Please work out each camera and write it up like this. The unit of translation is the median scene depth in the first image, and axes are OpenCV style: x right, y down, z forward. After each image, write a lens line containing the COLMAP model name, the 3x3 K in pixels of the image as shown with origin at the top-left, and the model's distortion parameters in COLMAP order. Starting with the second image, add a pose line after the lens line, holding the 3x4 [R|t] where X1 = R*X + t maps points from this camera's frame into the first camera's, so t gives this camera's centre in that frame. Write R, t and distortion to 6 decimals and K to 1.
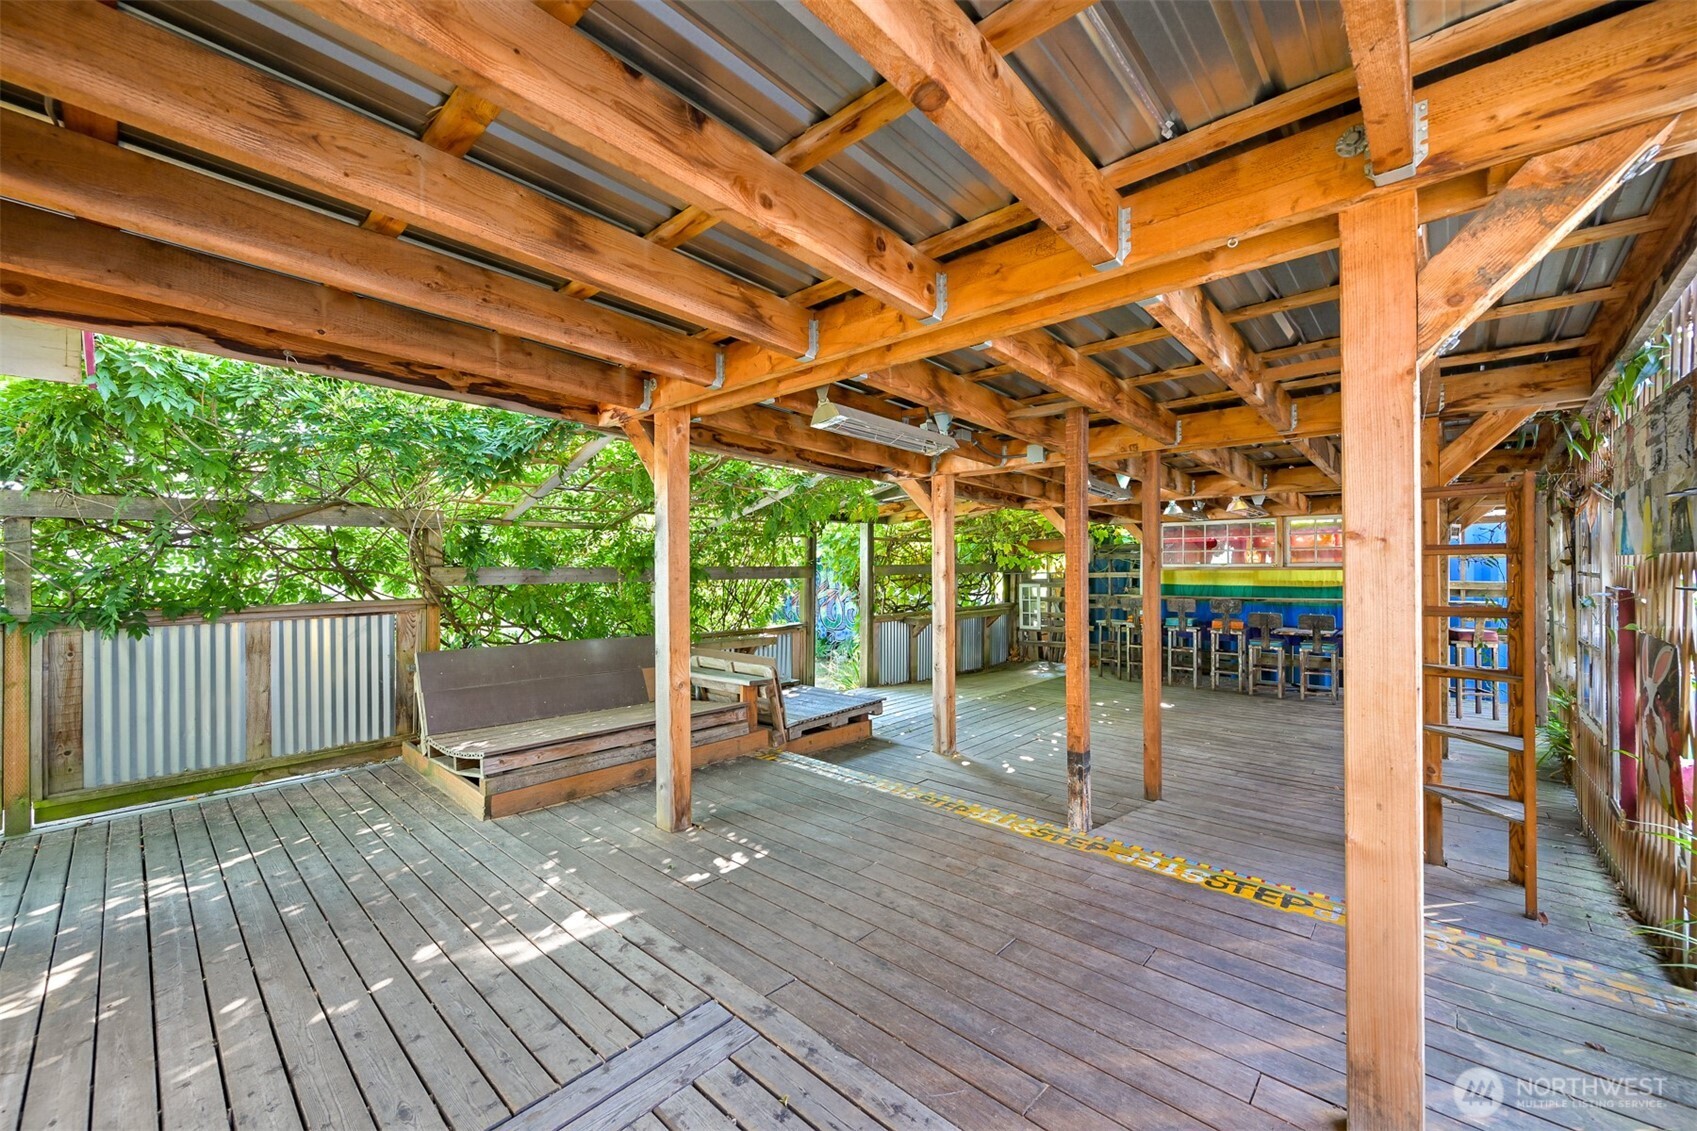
lens RADIAL K [[669.2, 0, 843.9], [0, 669.2, 570.4], [0, 0, 1]] dist [-0.005960, 0.002008]
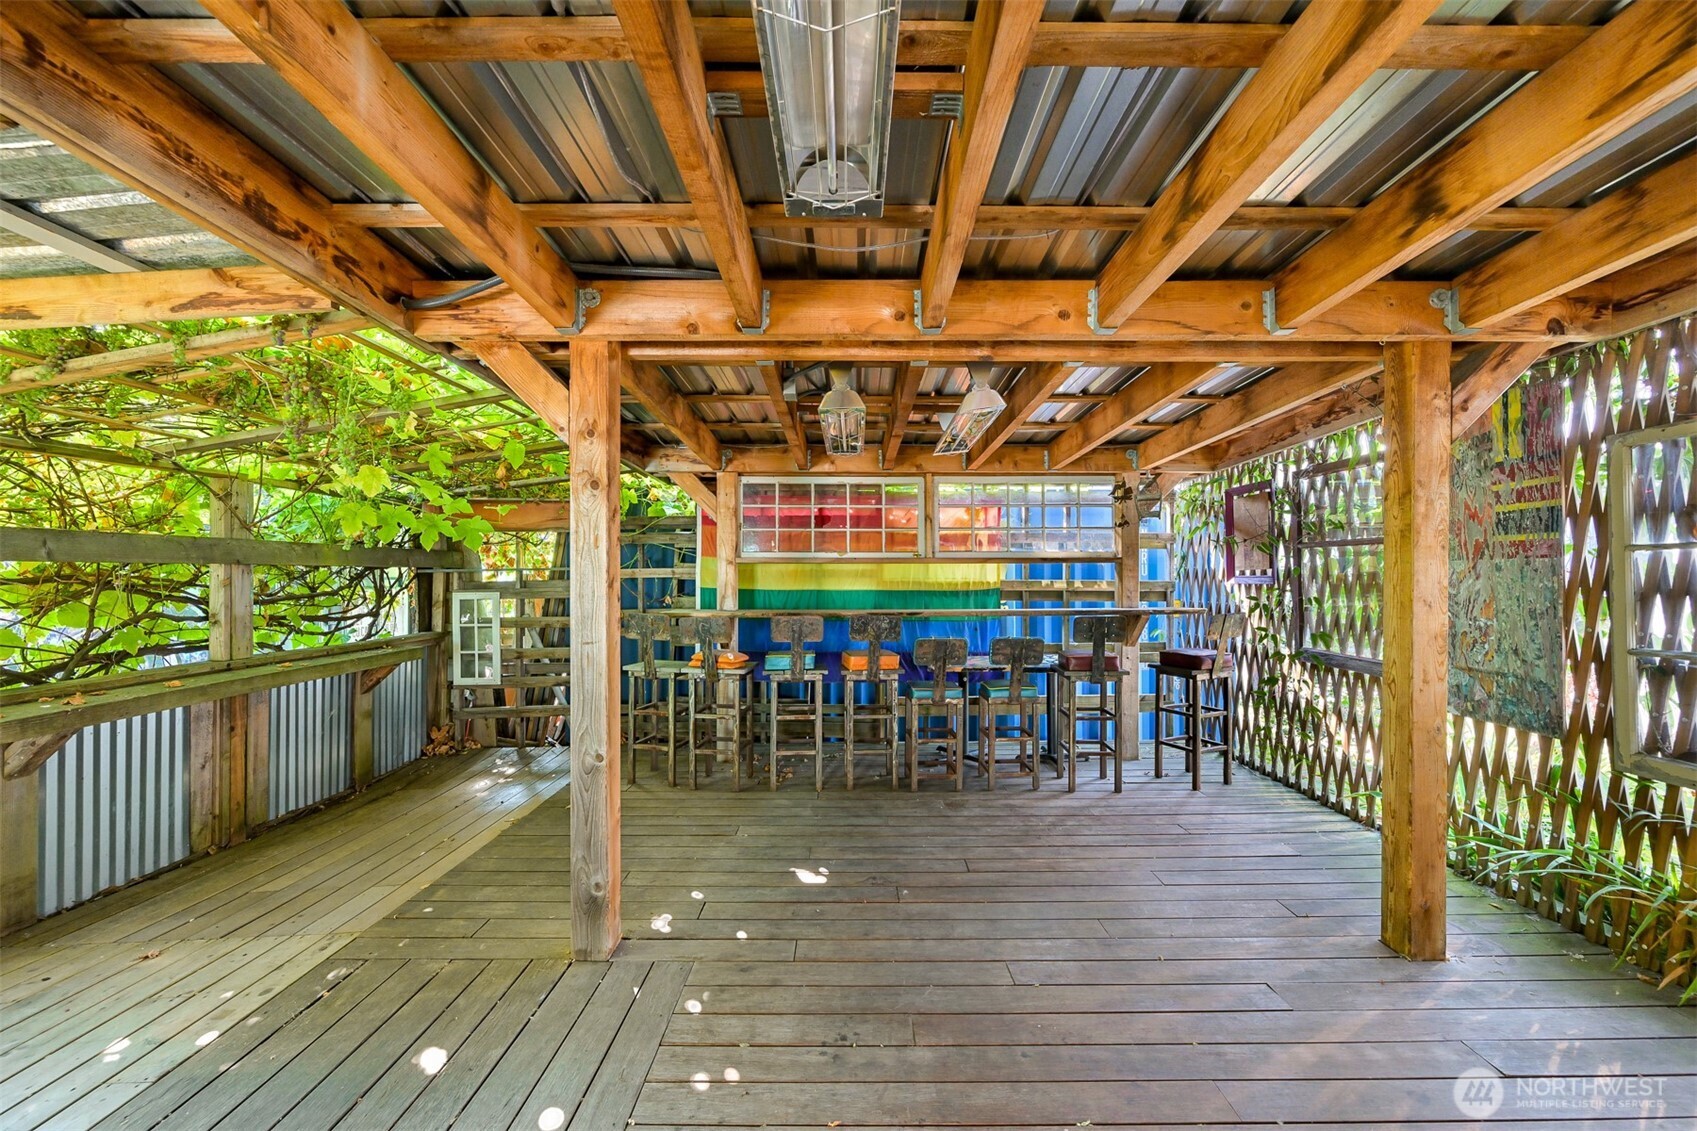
lens RADIAL K [[669.2, 0, 861.8], [0, 669.2, 578.1], [0, 0, 1]] dist [-0.005960, 0.002008]
pose [[0.725125, 0.004230, 0.688604, 0.201153], [-0.001137, 0.999987, -0.004946, 0.016785], [-0.688616, 0.002804, 0.725121, 0.624711]]
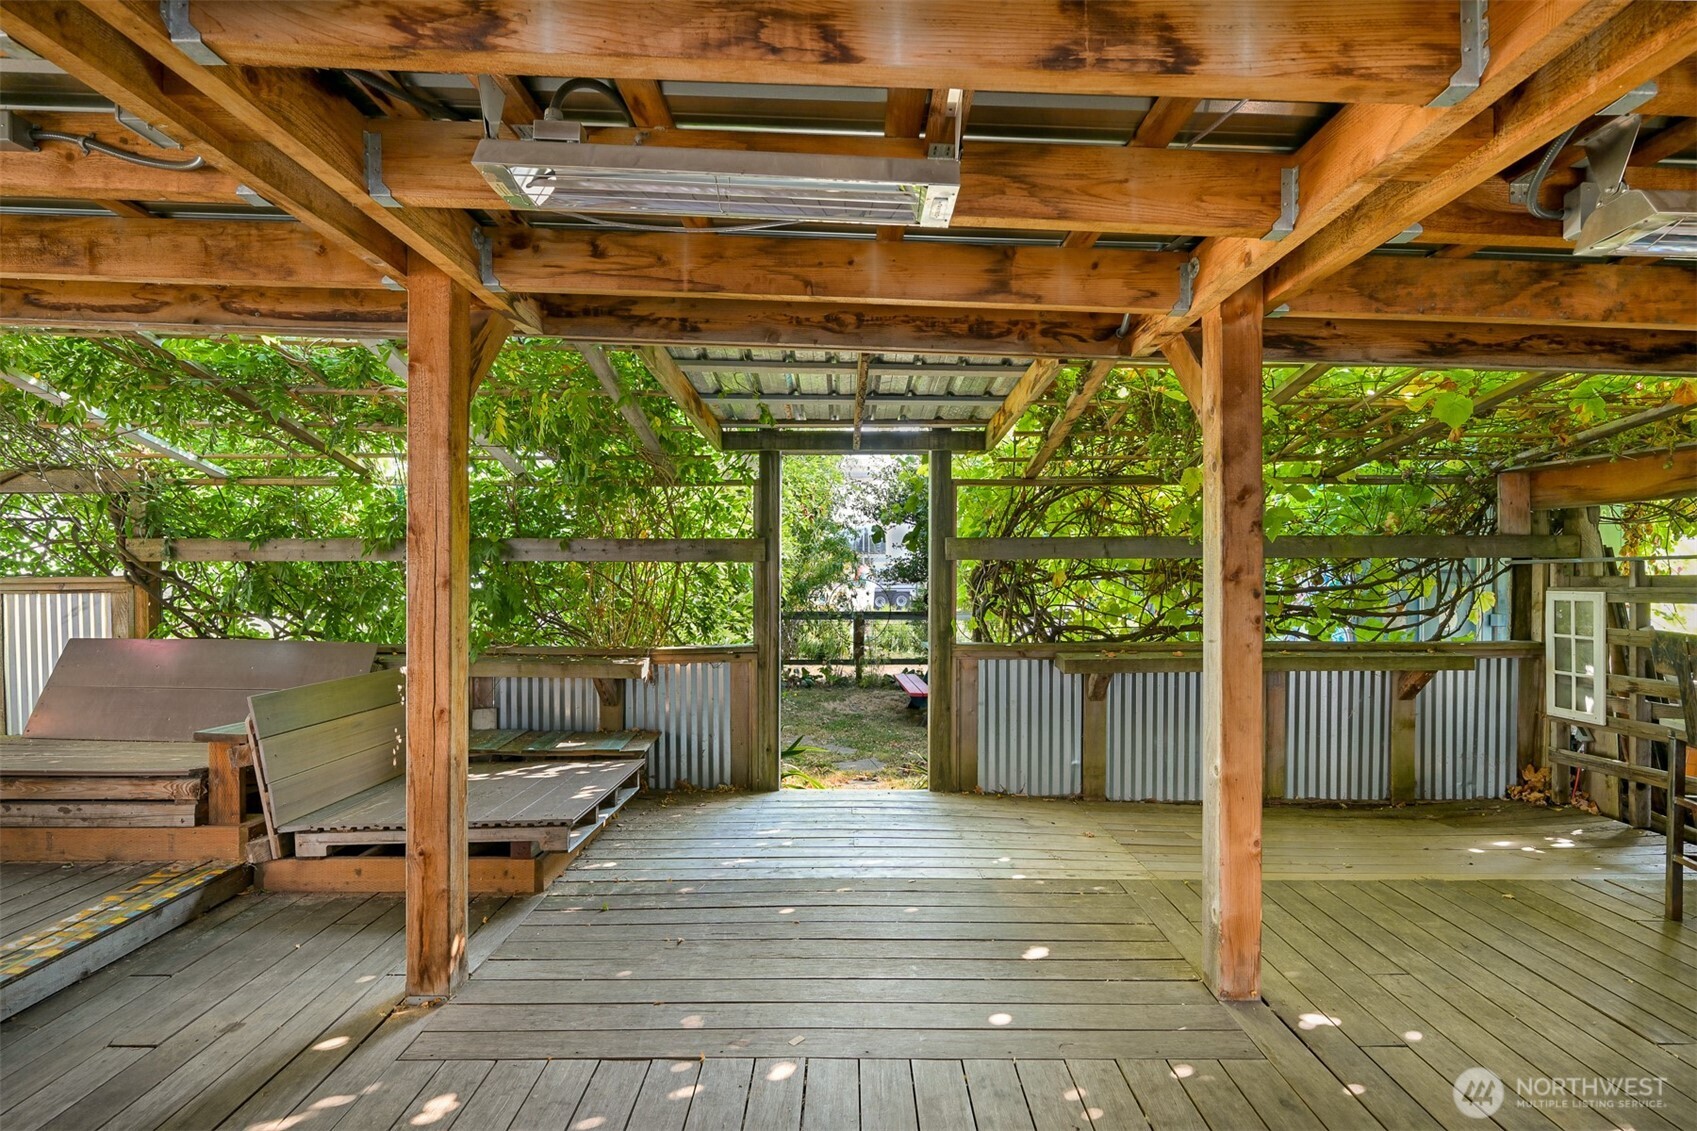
lens RADIAL K [[836.3, 0, 852.8], [0, 836.3, 572.8], [0, 0, 1]] dist [0.000348, -0.000212]
pose [[0.683865, 0.010573, -0.729532, 0.466887], [-0.007752, 0.999944, 0.007226, 0.014748], [0.729567, 0.000714, 0.683909, 0.585937]]
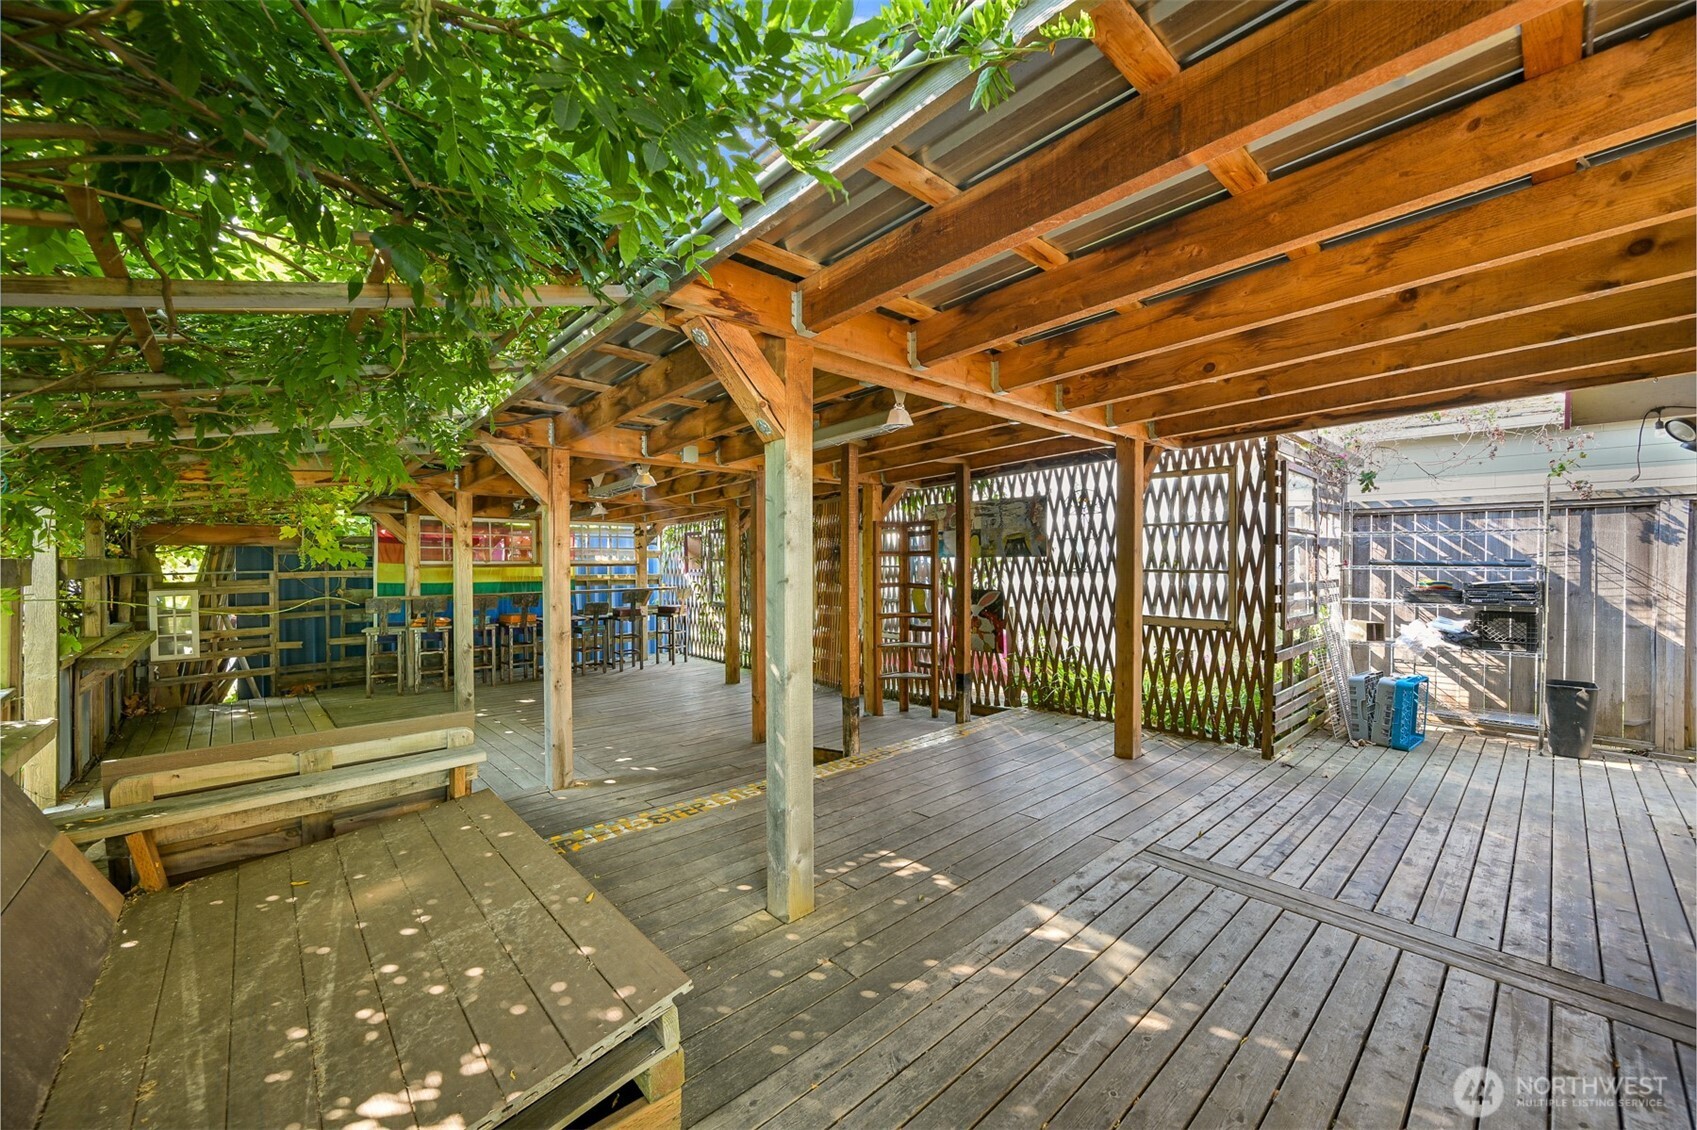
lens RADIAL K [[669.2, 0, 859.0], [0, 669.2, 573.1], [0, 0, 1]] dist [-0.005960, 0.002008]
pose [[0.068241, -0.011216, 0.997606, -0.447603], [0.008649, 0.999906, 0.010650, 0.002732], [-0.997631, 0.007901, 0.068332, 0.399822]]
